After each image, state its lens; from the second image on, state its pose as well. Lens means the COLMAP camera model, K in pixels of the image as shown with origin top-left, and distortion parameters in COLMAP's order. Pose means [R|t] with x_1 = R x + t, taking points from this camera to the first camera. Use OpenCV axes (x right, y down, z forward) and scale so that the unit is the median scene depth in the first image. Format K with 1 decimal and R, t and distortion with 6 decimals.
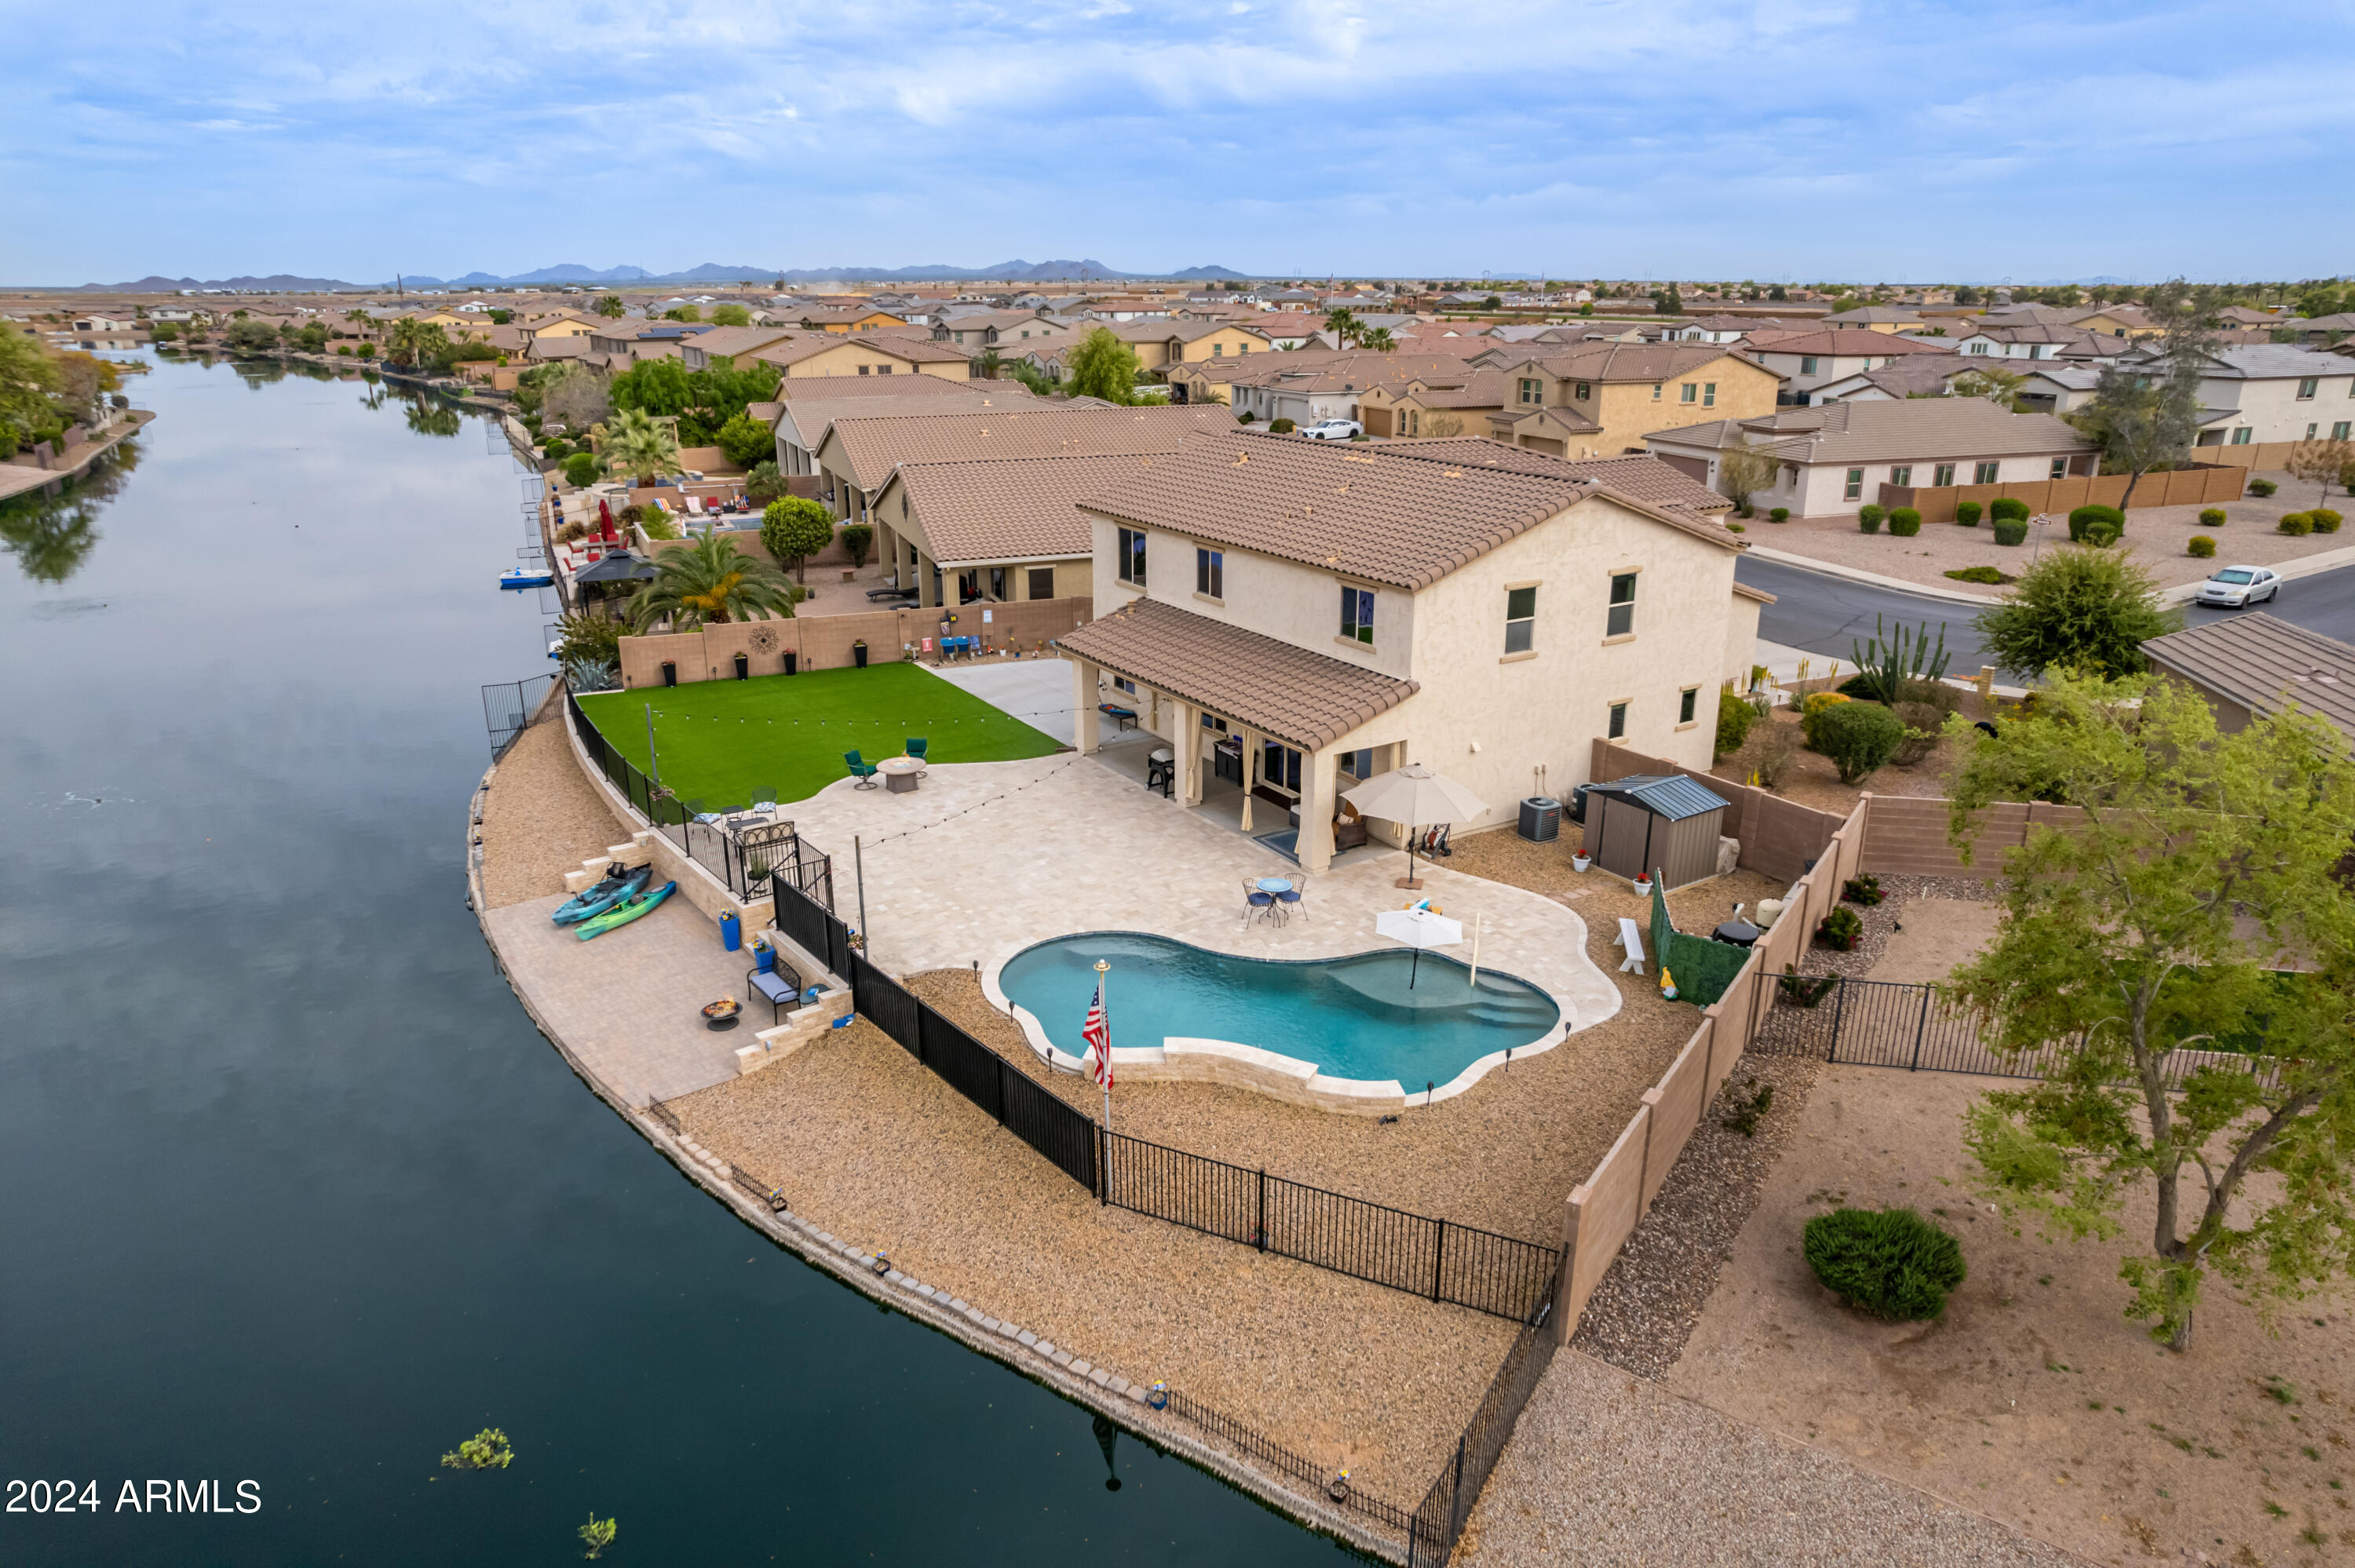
lens RADIAL K [[1492.8, 0, 1181.3], [0, 1492.8, 803.1], [0, 0, 1]] dist [-0.071049, 0.061186]
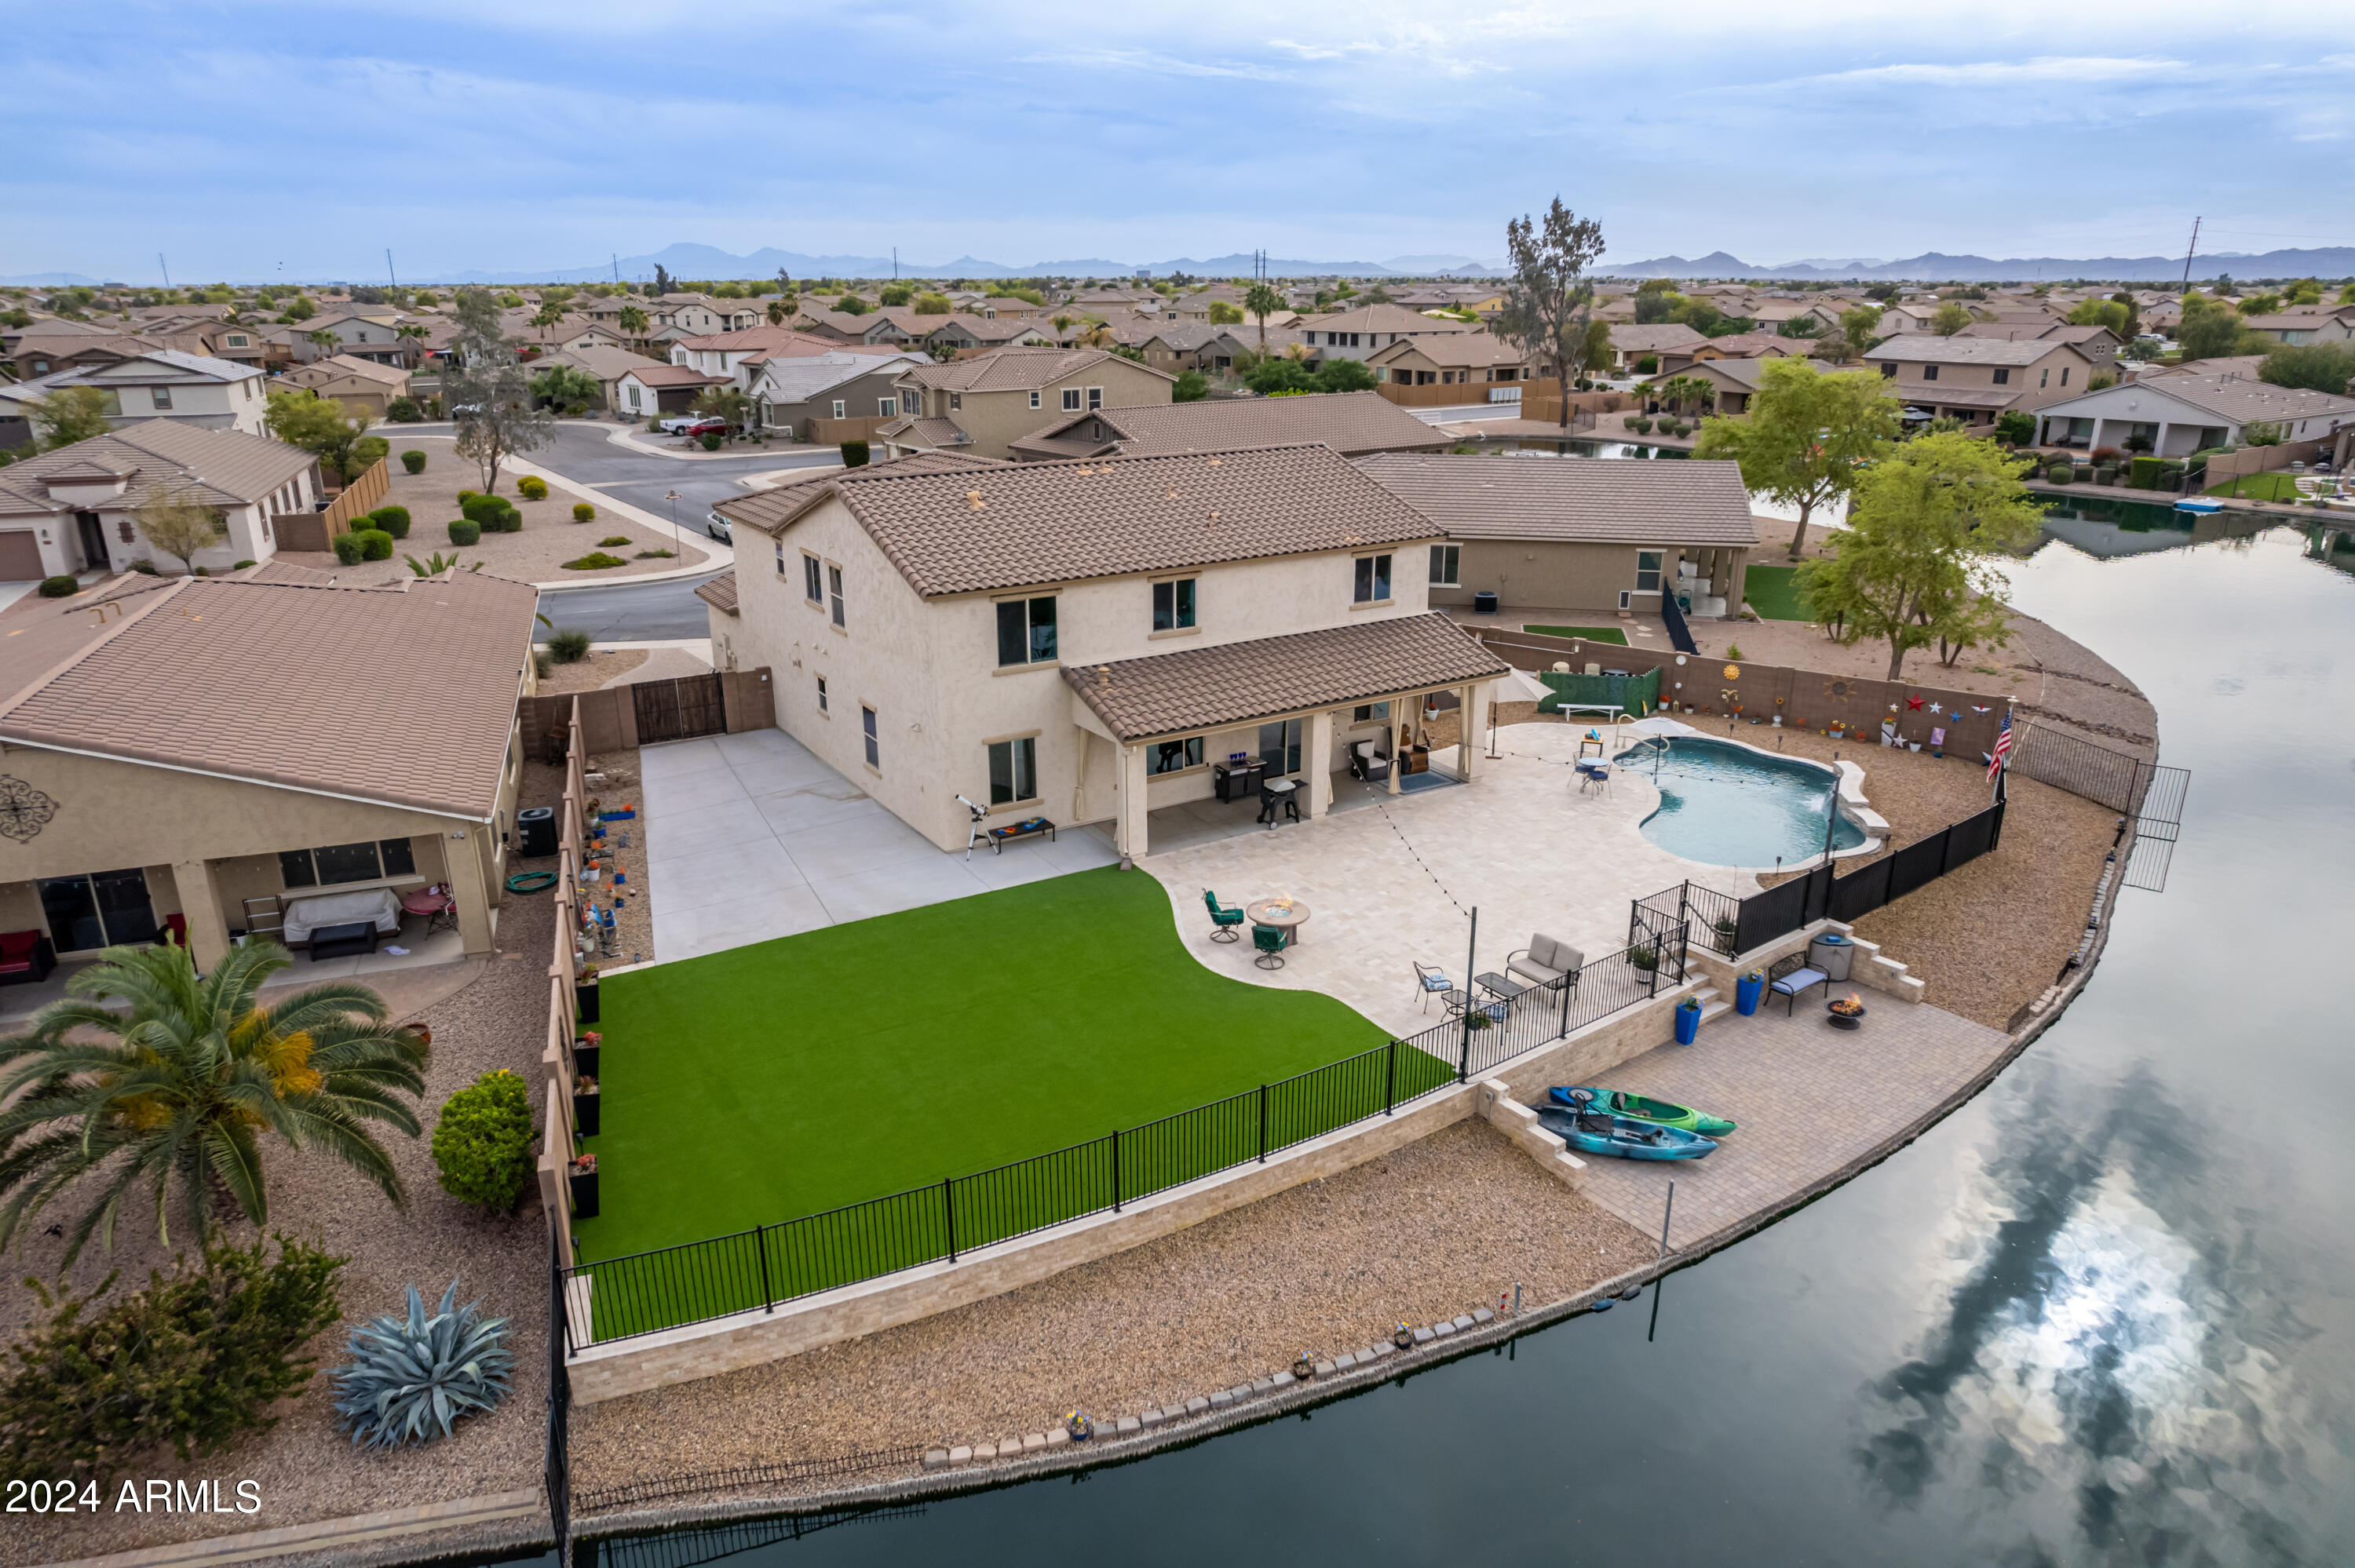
lens RADIAL K [[1492.8, 0, 1181.3], [0, 1492.8, 803.1], [0, 0, 1]] dist [-0.071049, 0.061186]
pose [[0.002242, -0.333199, 0.942854, -0.919424], [0.329197, 0.890548, 0.313931, -0.343140], [-0.944259, 0.309681, 0.111684, 0.960458]]
